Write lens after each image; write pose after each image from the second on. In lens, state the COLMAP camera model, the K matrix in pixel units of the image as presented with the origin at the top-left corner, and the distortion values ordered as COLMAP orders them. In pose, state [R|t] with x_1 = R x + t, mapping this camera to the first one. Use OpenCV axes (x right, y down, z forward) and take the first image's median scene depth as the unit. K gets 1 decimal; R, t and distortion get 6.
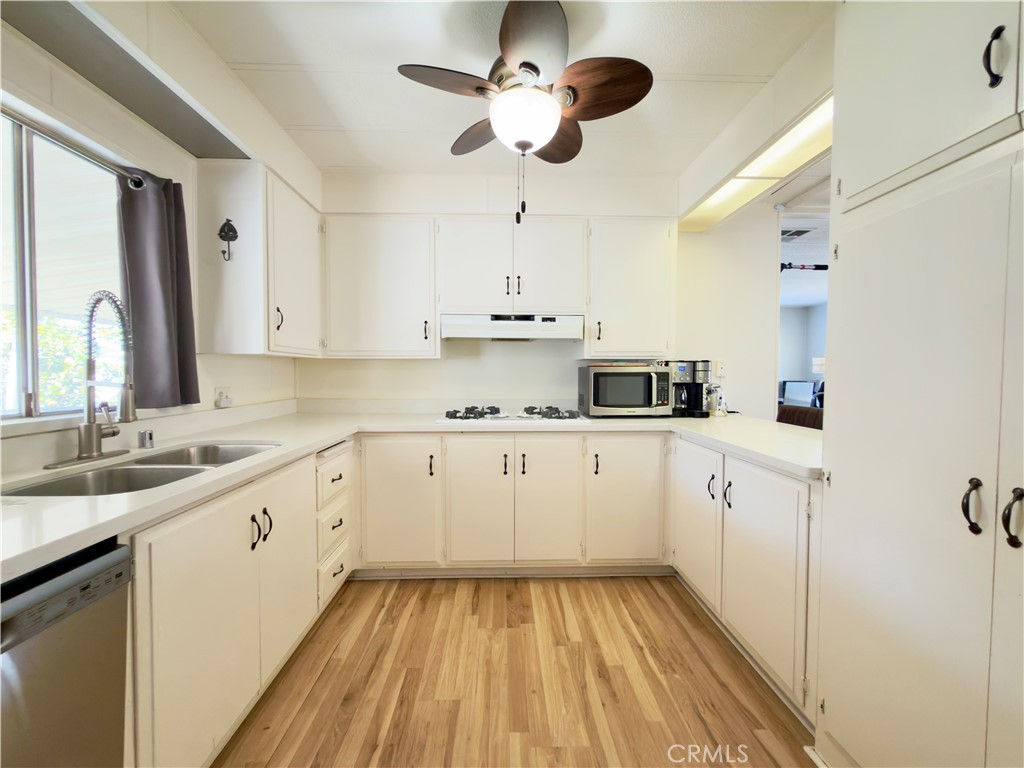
lens RADIAL K [[408.5, 0, 513.2], [0, 408.5, 382.6], [0, 0, 1]] dist [0.002085, 0.000001]
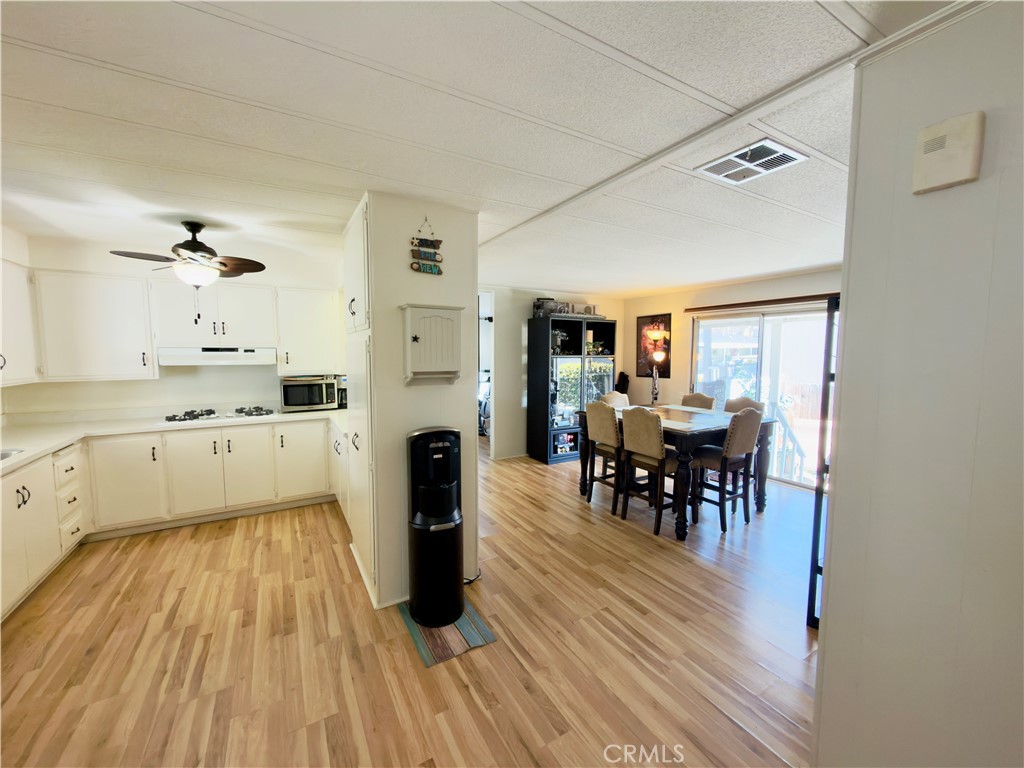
lens RADIAL K [[408.5, 0, 511.7], [0, 408.5, 383.8], [0, 0, 1]] dist [0.002085, 0.000001]
pose [[0.880817, -0.040206, 0.471746, 0.251696], [0.014470, 0.998208, 0.058058, -0.119253], [-0.473236, -0.044313, 0.879821, -0.906039]]
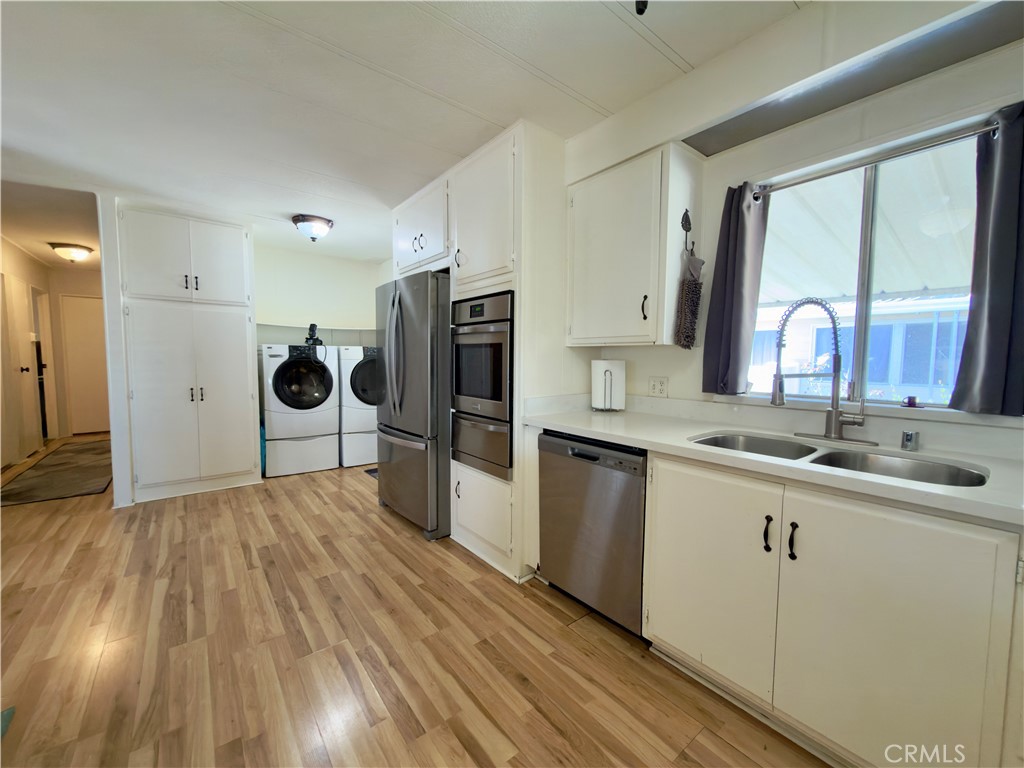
lens RADIAL K [[408.5, 0, 511.9], [0, 408.5, 384.9], [0, 0, 1]] dist [0.002085, 0.000001]
pose [[-0.803112, 0.024231, -0.595335, 0.234121], [-0.029932, 0.996270, 0.080927, -0.020962], [0.595076, 0.082813, -0.799391, 0.808487]]
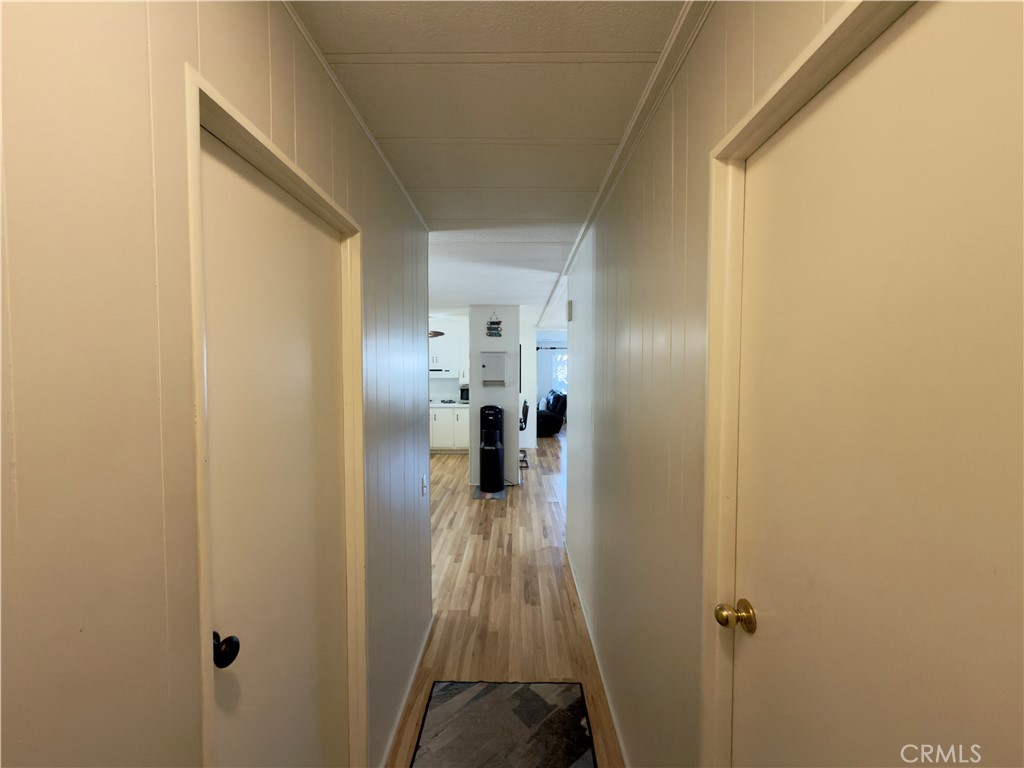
lens RADIAL K [[408.5, 0, 510.1], [0, 408.5, 384.1], [0, 0, 1]] dist [0.002085, 0.000001]
pose [[0.998798, -0.003288, -0.048914, 0.777934], [0.003761, 0.999947, 0.009593, -0.095118], [0.048879, -0.009765, 0.998757, -2.209739]]
